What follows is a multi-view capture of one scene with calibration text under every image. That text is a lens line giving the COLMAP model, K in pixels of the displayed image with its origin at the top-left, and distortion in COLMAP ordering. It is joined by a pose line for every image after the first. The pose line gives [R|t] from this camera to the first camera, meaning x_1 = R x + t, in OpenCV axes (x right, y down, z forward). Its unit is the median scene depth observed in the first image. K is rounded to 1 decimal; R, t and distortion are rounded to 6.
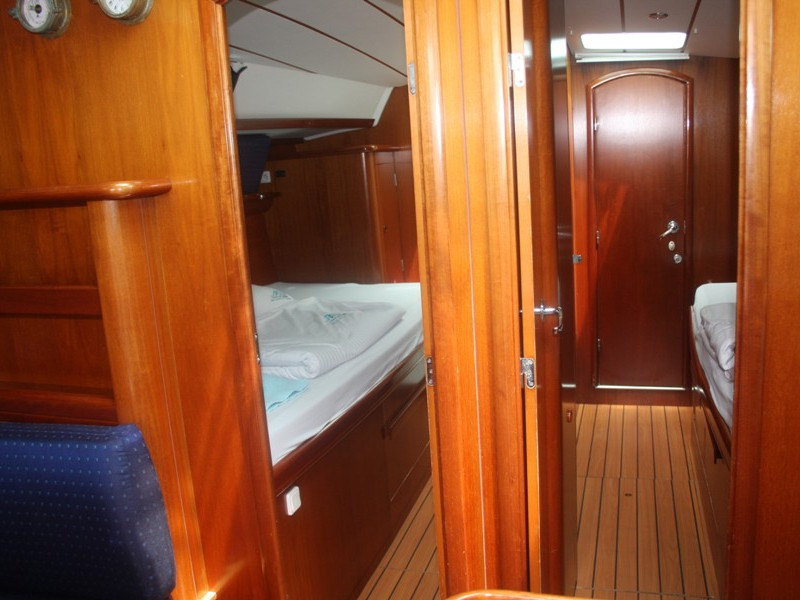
lens RADIAL K [[715.4, 0, 400.0], [0, 715.4, 300.0], [0, 0, 1]] dist [-0.125788, 0.011571]
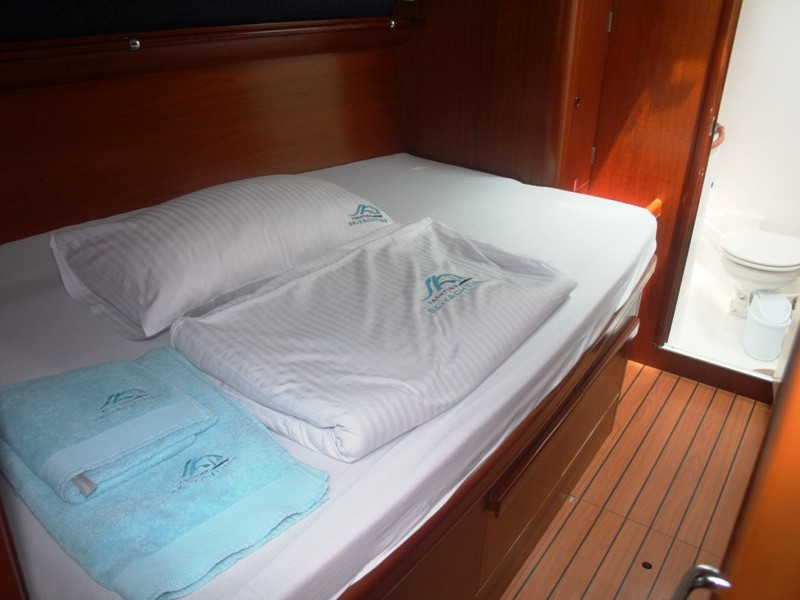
lens RADIAL K [[715.4, 0, 400.0], [0, 715.4, 300.0], [0, 0, 1]] dist [-0.125788, 0.011571]
pose [[0.955135, 0.215949, -0.202691, -0.011164], [-0.157301, 0.949748, 0.270621, -0.121188], [0.250946, -0.226596, 0.941106, 0.518417]]
